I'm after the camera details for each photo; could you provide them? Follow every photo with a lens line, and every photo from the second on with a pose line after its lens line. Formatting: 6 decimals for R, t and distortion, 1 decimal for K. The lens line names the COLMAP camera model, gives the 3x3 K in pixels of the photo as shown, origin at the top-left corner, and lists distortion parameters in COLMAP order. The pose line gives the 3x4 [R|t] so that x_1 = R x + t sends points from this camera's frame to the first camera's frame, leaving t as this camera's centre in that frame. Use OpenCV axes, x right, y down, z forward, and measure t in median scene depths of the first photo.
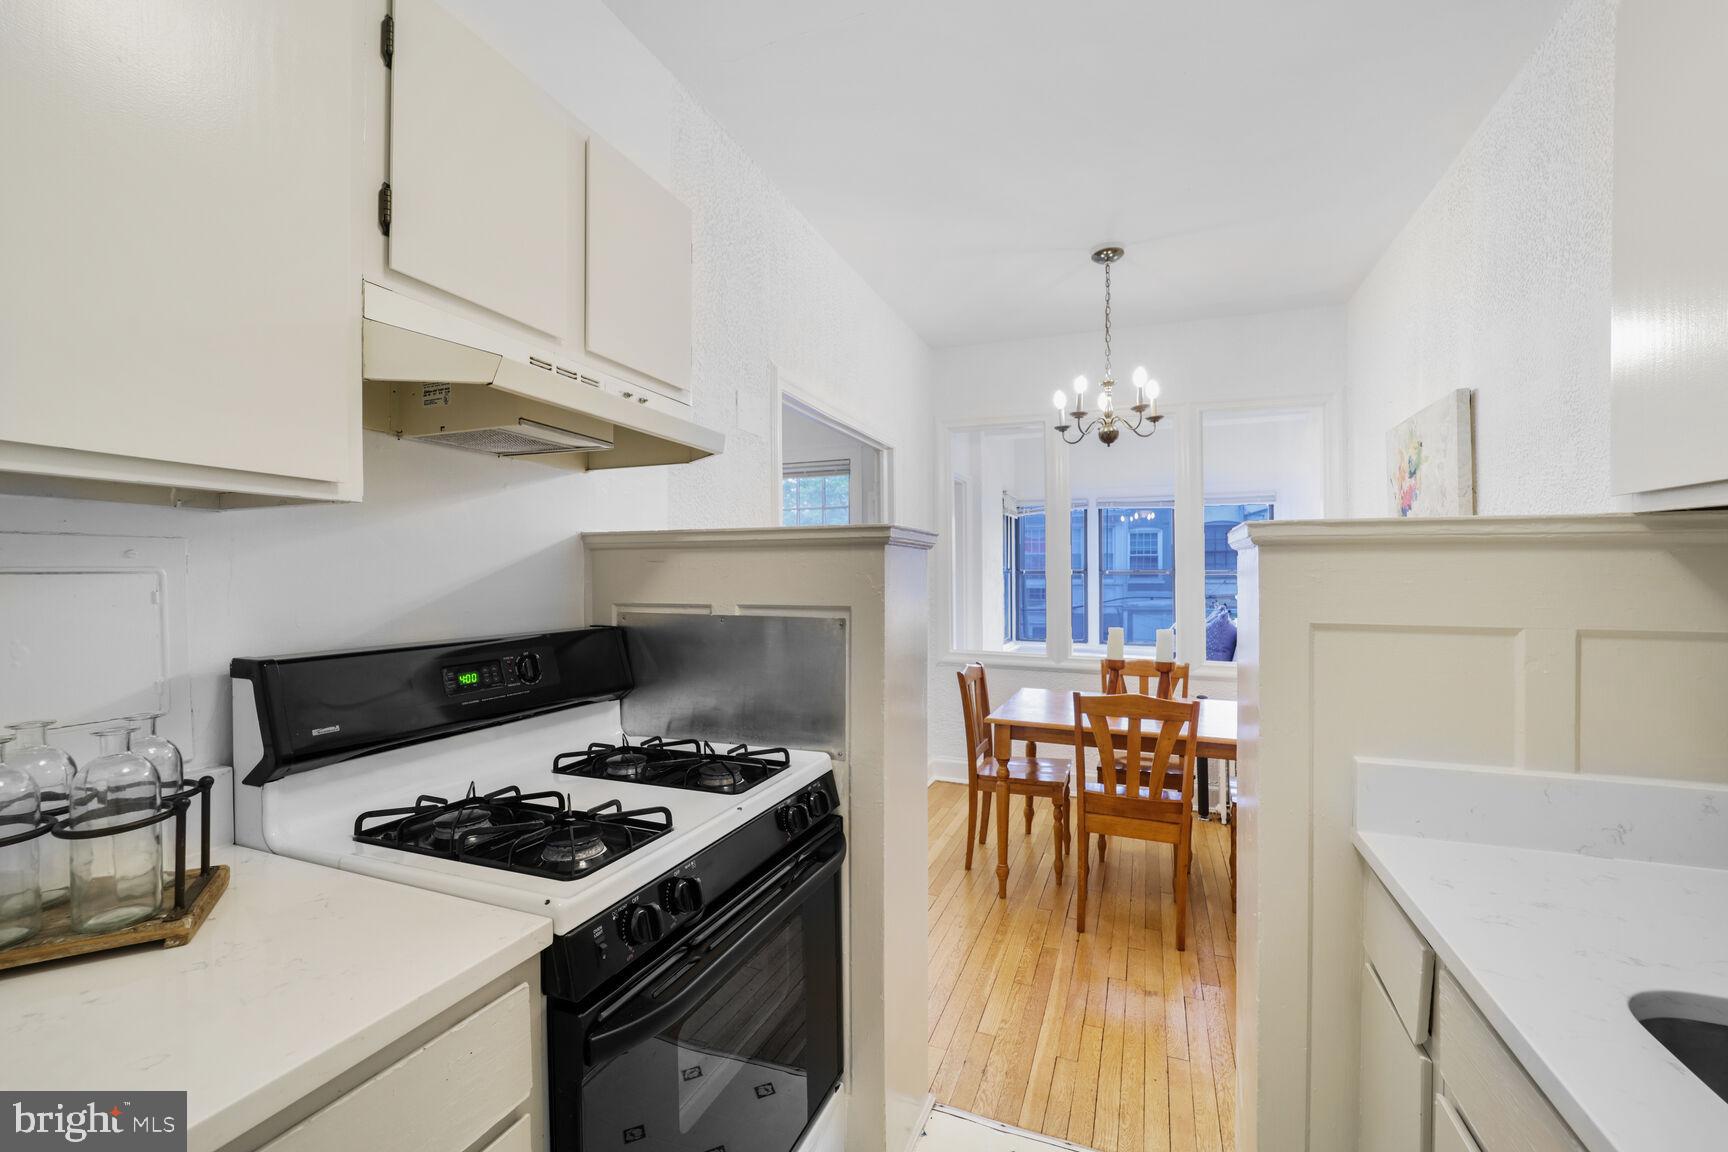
lens RADIAL K [[727.0, 0, 852.2], [0, 727.0, 579.6], [0, 0, 1]] dist [-0.001341, -0.000107]
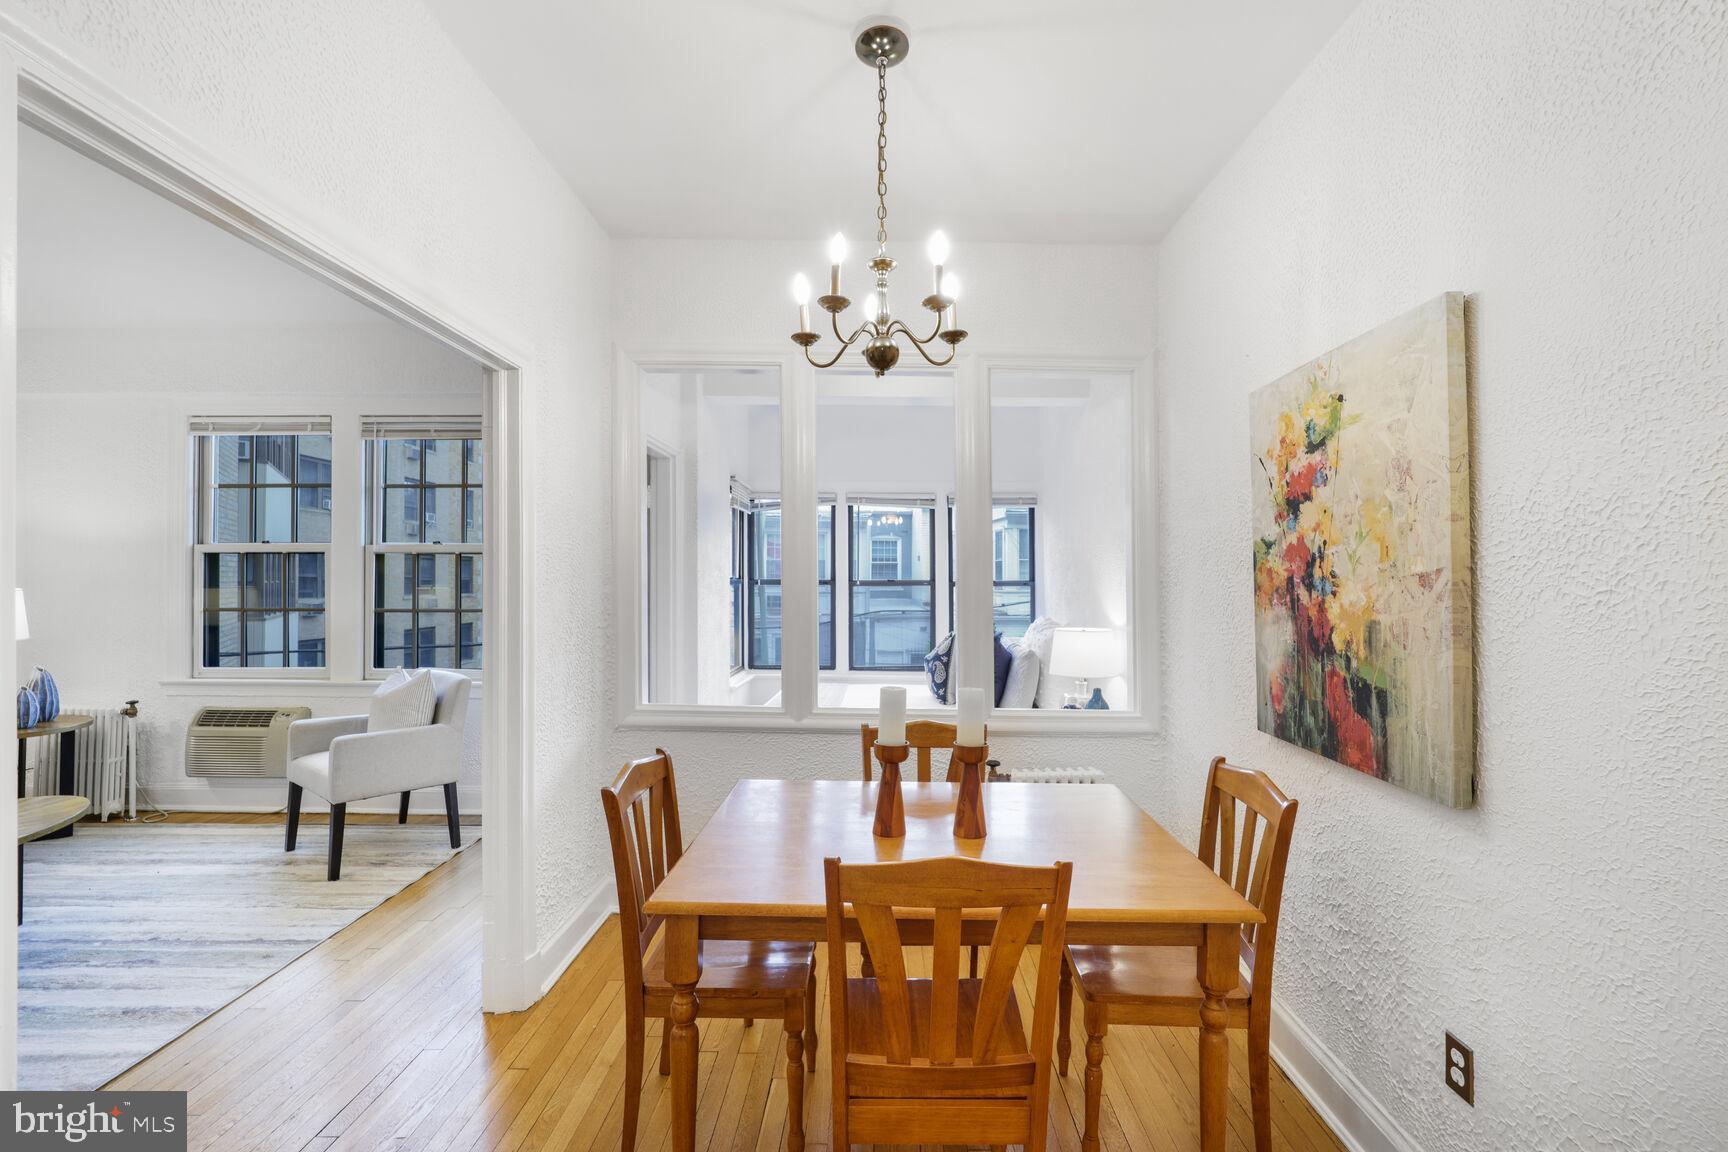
lens RADIAL K [[721.7, 0, 885.0], [0, 721.7, 581.0], [0, 0, 1]] dist [-0.009478, -0.000115]
pose [[0.924940, 0.004918, 0.380080, 0.152532], [-0.002862, 0.999978, -0.005974, -0.016867], [-0.380102, 0.004438, 0.924934, 0.521492]]
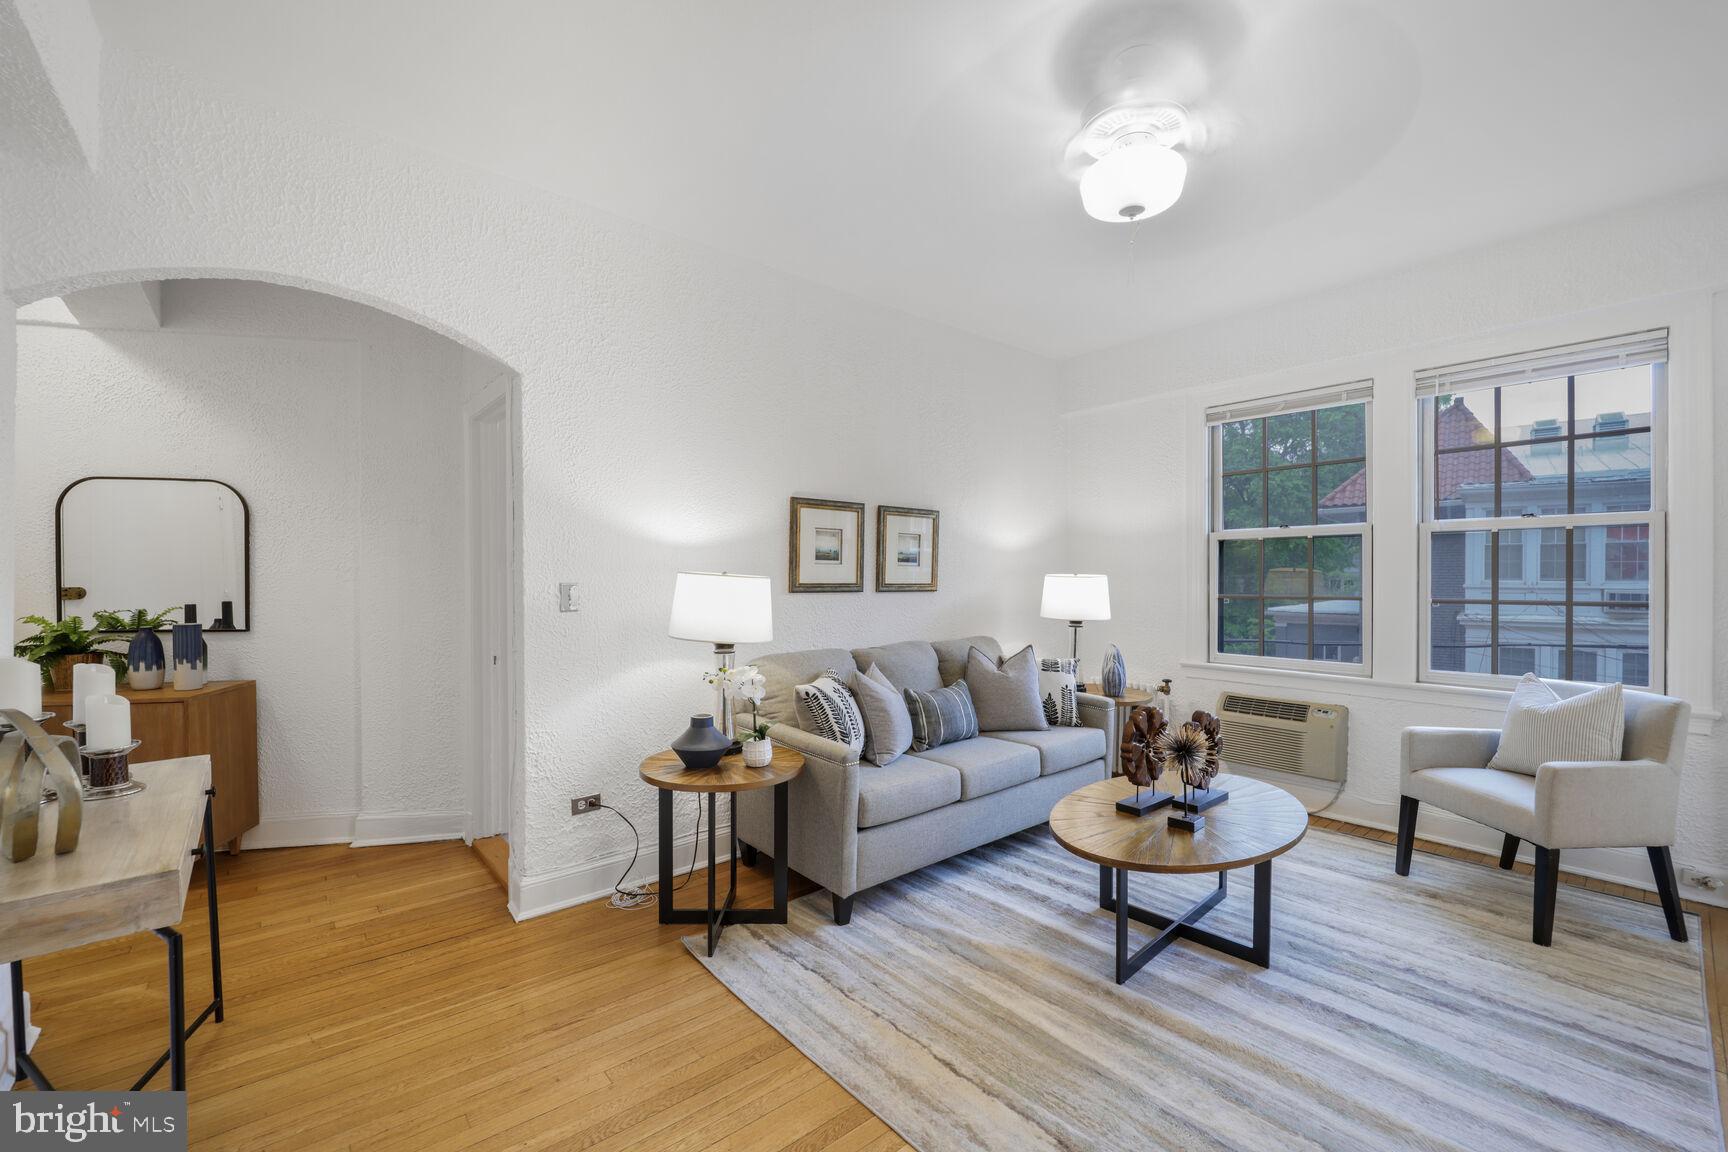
lens RADIAL K [[708.8, 0, 855.8], [0, 708.8, 588.7], [0, 0, 1]] dist [-0.013163, -0.000179]
pose [[0.886788, 0.009769, -0.462074, -0.582073], [-0.003178, 0.999882, 0.015040, 0.002203], [0.462166, -0.011868, 0.886714, 0.753163]]
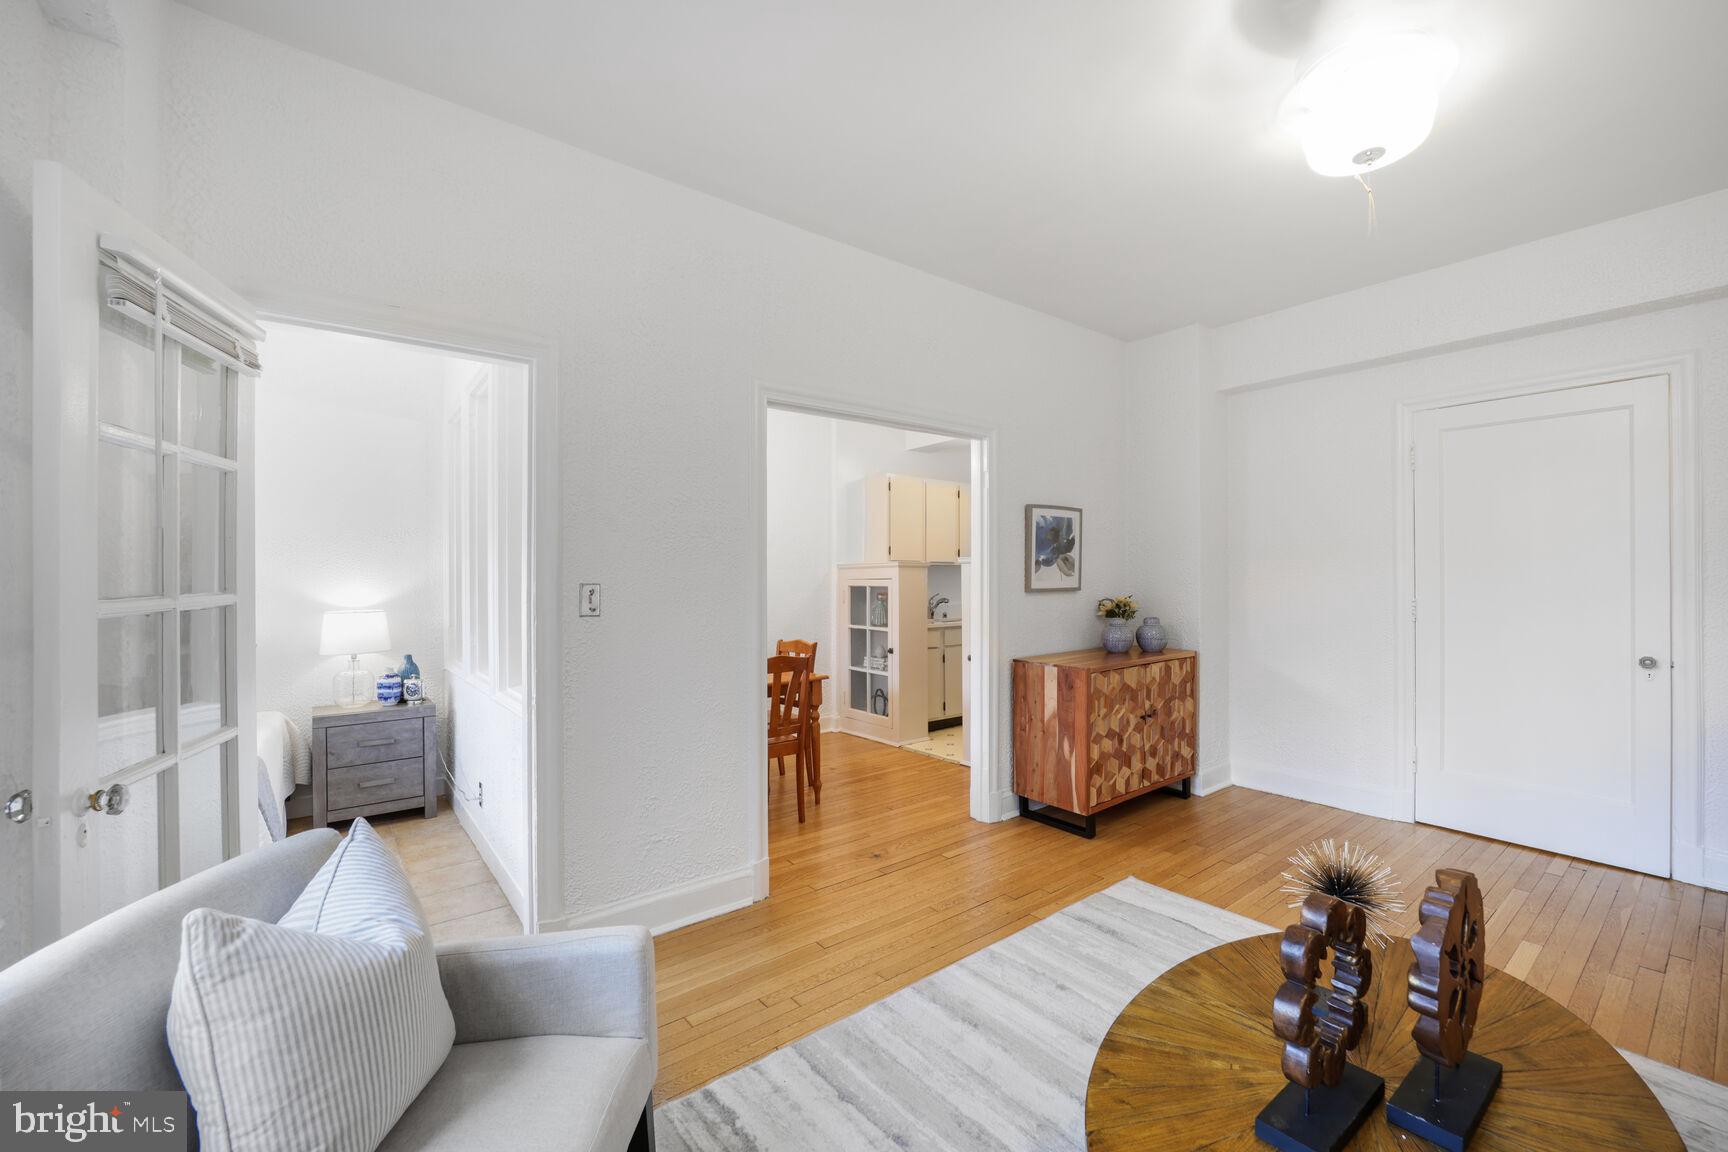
lens RADIAL K [[716.7, 0, 868.2], [0, 716.7, 573.3], [0, 0, 1]] dist [-0.013321, -0.000070]
pose [[-0.872959, 0.013472, 0.487607, -0.581944], [0.014198, 0.999897, -0.002208, -0.003921], [-0.487587, 0.004996, -0.873060, 2.245183]]
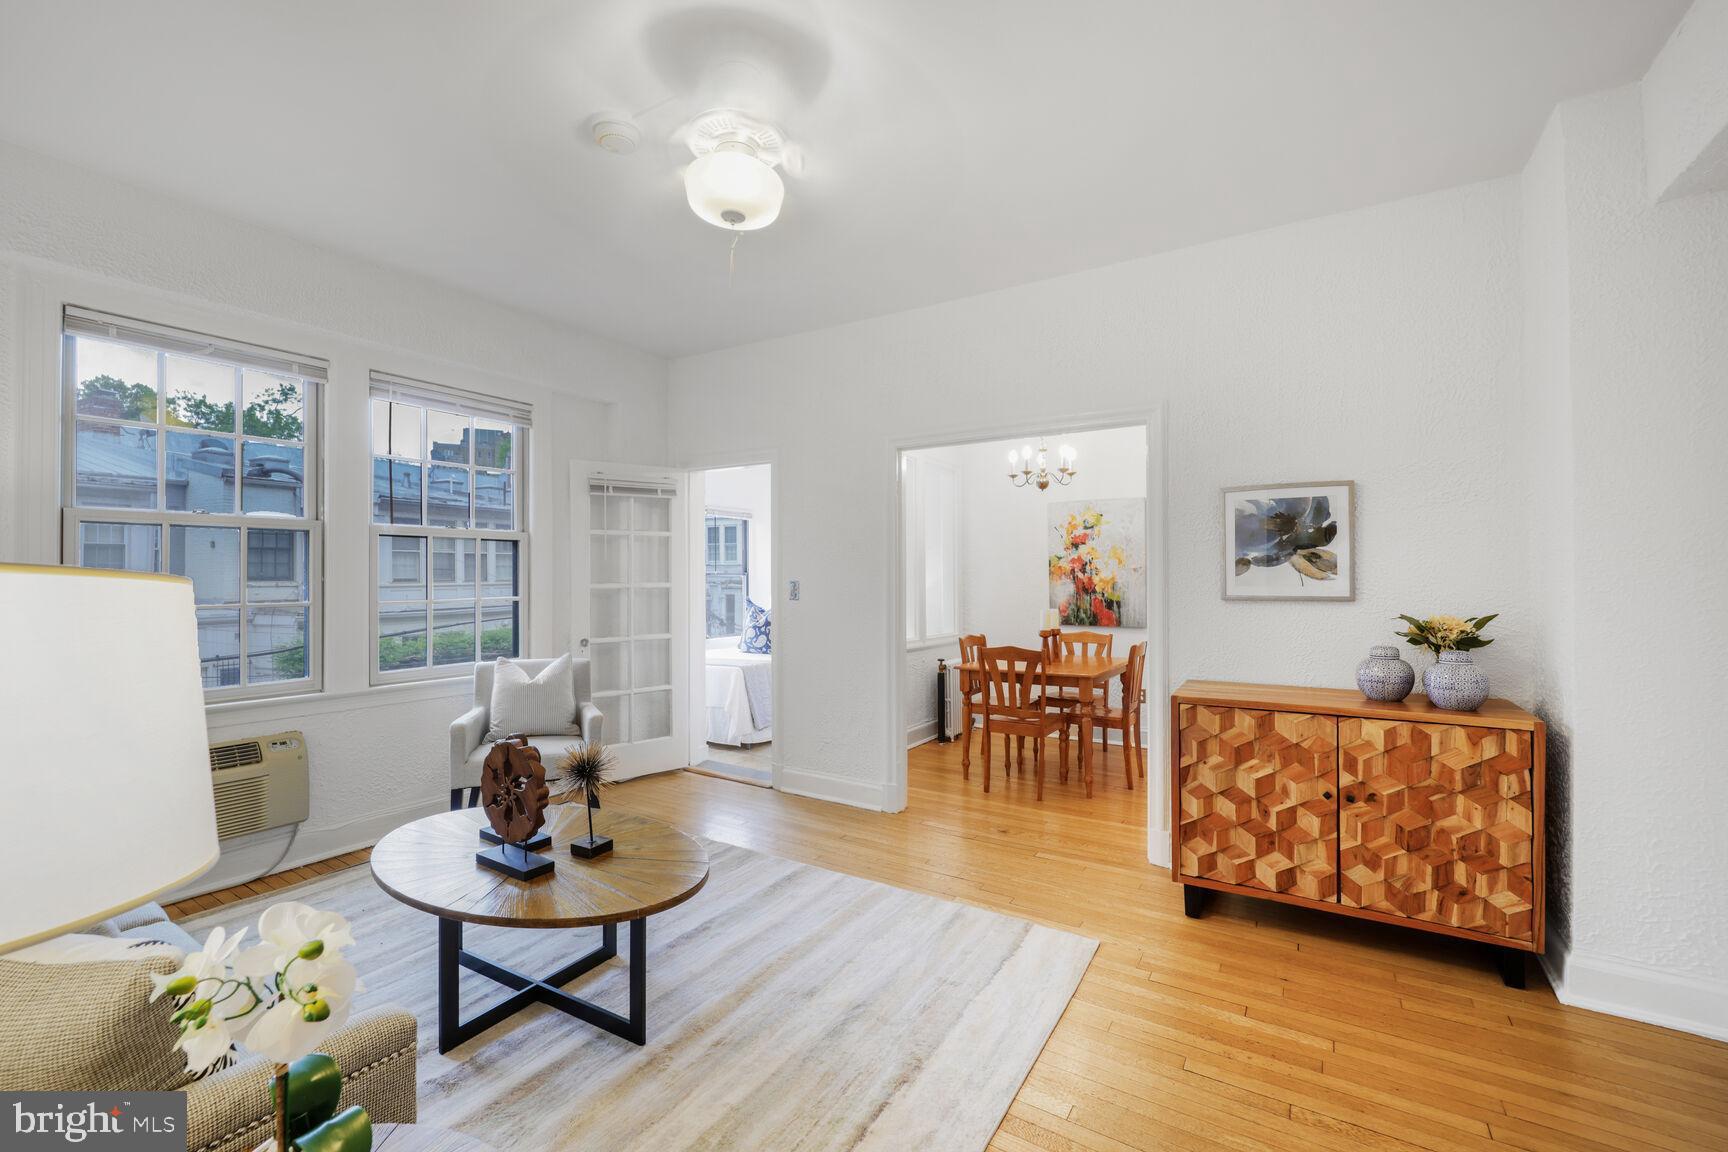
lens RADIAL K [[727.0, 0, 852.2], [0, 727.0, 579.6], [0, 0, 1]] dist [-0.001341, -0.000107]
pose [[0.170687, -0.001087, 0.985325, -1.354098], [0.004196, 0.999991, 0.000377, 0.000548], [-0.985316, 0.004070, 0.170690, 1.261095]]
